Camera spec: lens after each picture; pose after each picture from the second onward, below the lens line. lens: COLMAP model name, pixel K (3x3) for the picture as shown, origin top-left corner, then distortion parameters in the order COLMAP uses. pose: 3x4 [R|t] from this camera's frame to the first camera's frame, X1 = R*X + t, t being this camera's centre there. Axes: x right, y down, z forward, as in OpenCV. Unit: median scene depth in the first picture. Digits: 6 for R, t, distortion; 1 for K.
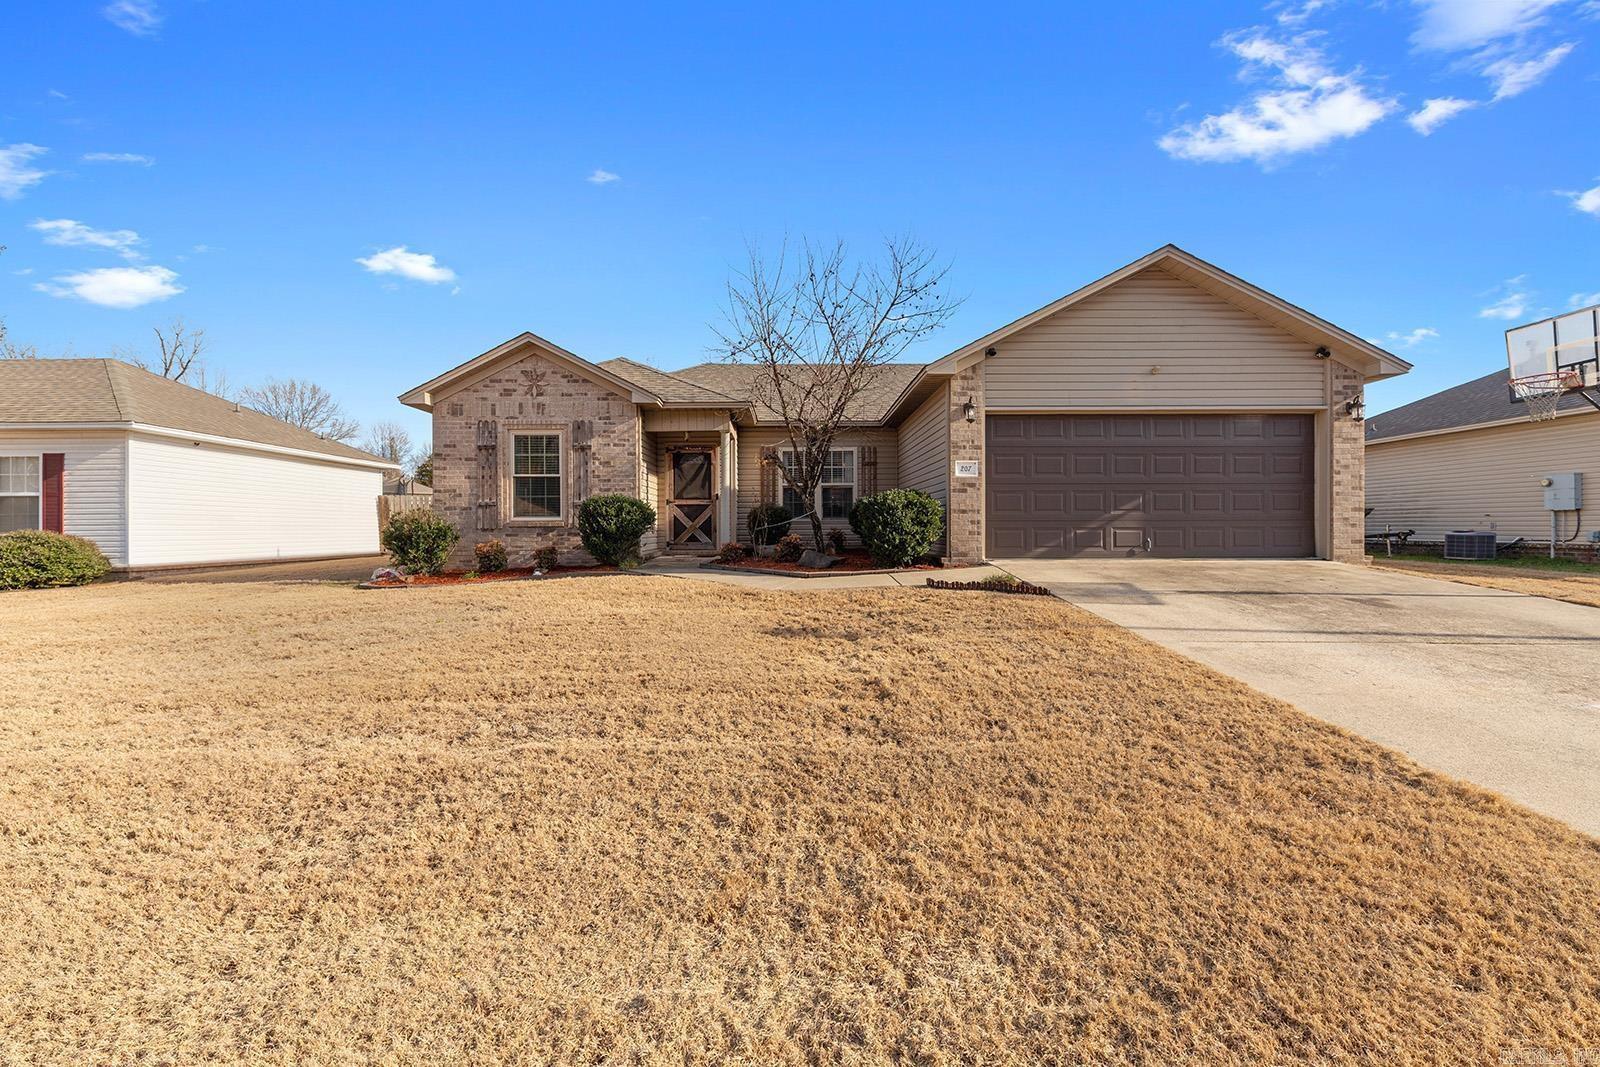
lens RADIAL K [[731.5, 0, 807.0], [0, 731.5, 532.4], [0, 0, 1]] dist [0.003112, -0.000974]
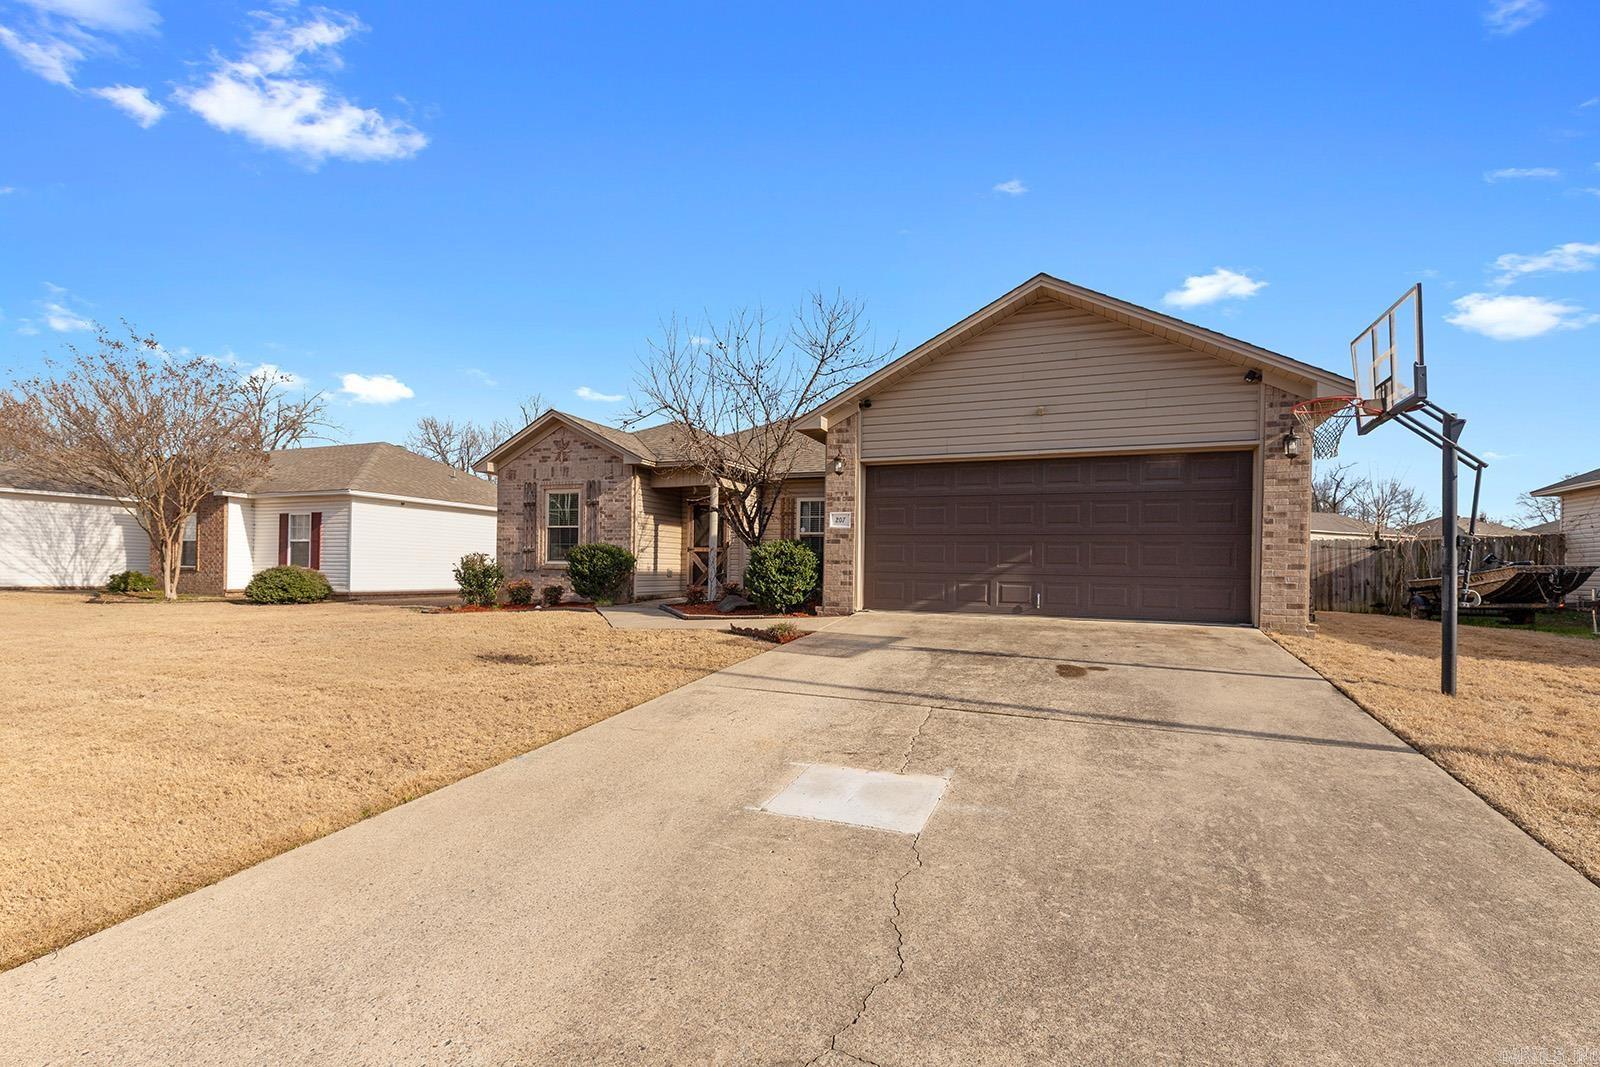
lens RADIAL K [[731.5, 0, 811.1], [0, 731.5, 576.5], [0, 0, 1]] dist [0.003112, -0.000974]
pose [[0.923002, 0.022834, -0.384118, 0.499137], [-0.023143, 0.999725, 0.003819, -0.009968], [0.384100, 0.005364, 0.923276, 0.040835]]
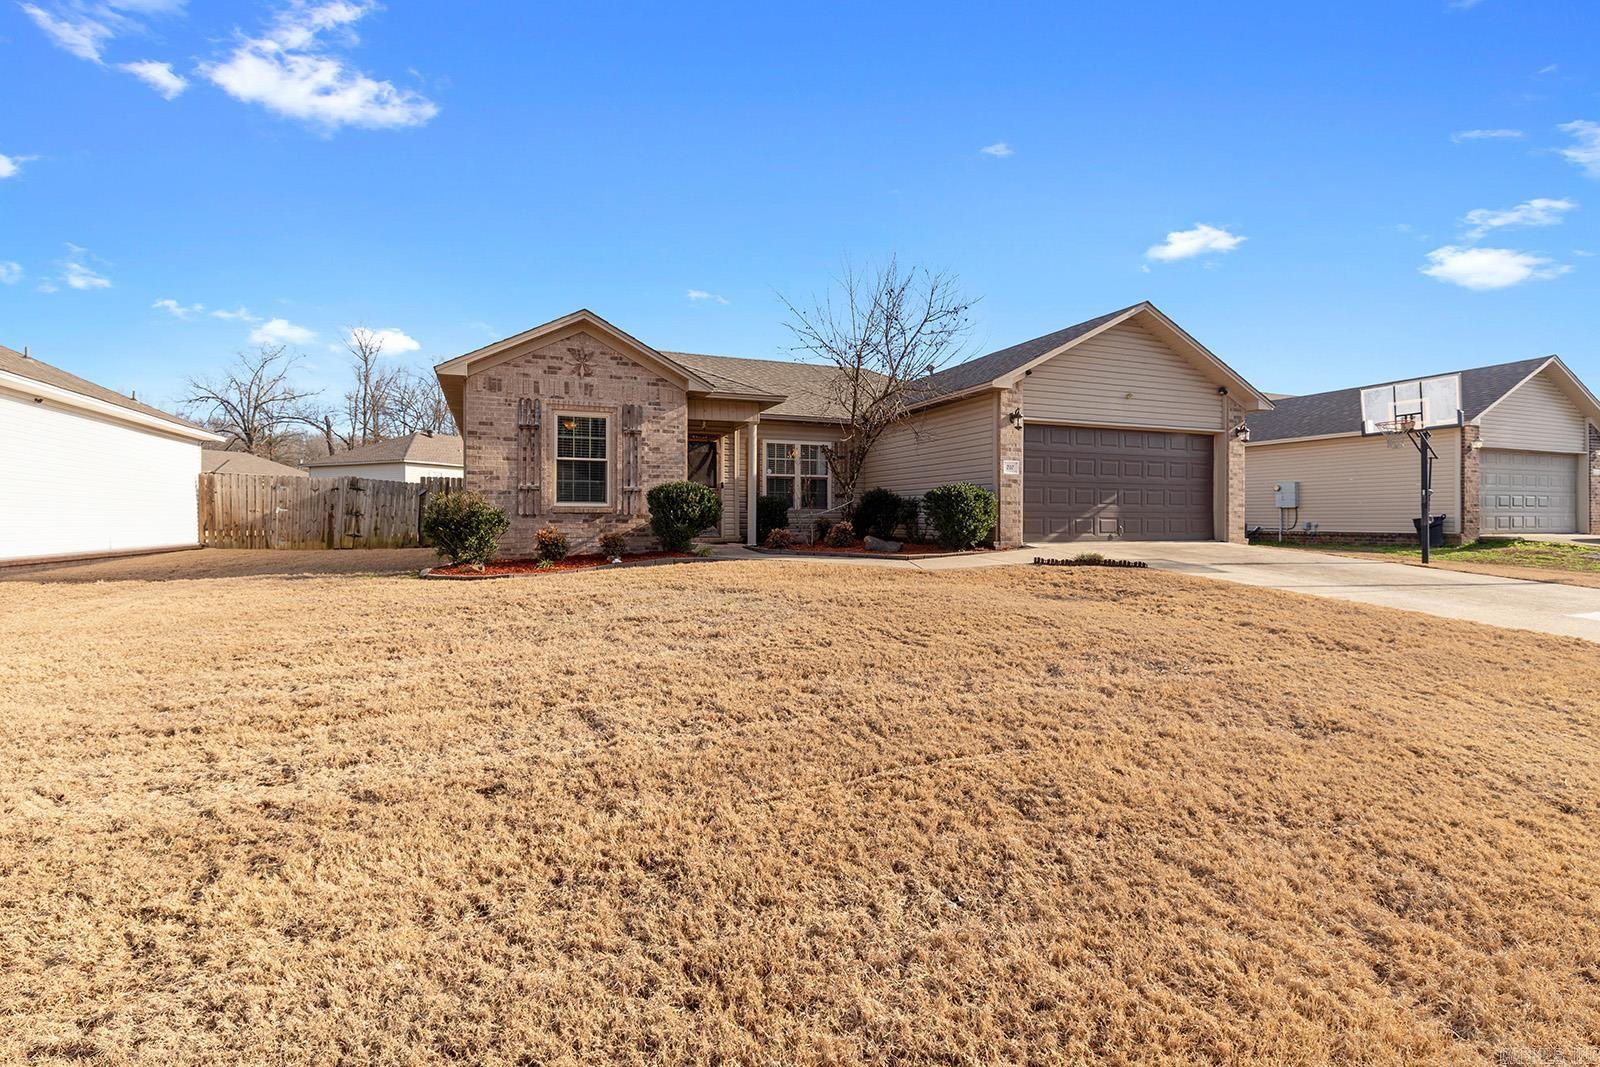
lens RADIAL K [[731.5, 0, 804.1], [0, 731.5, 525.1], [0, 0, 1]] dist [0.003112, -0.000974]
pose [[0.931036, 0.002463, 0.364919, -0.468153], [-0.003186, 0.999994, 0.001381, 0.006160], [-0.364913, -0.002448, 0.931038, 0.004311]]
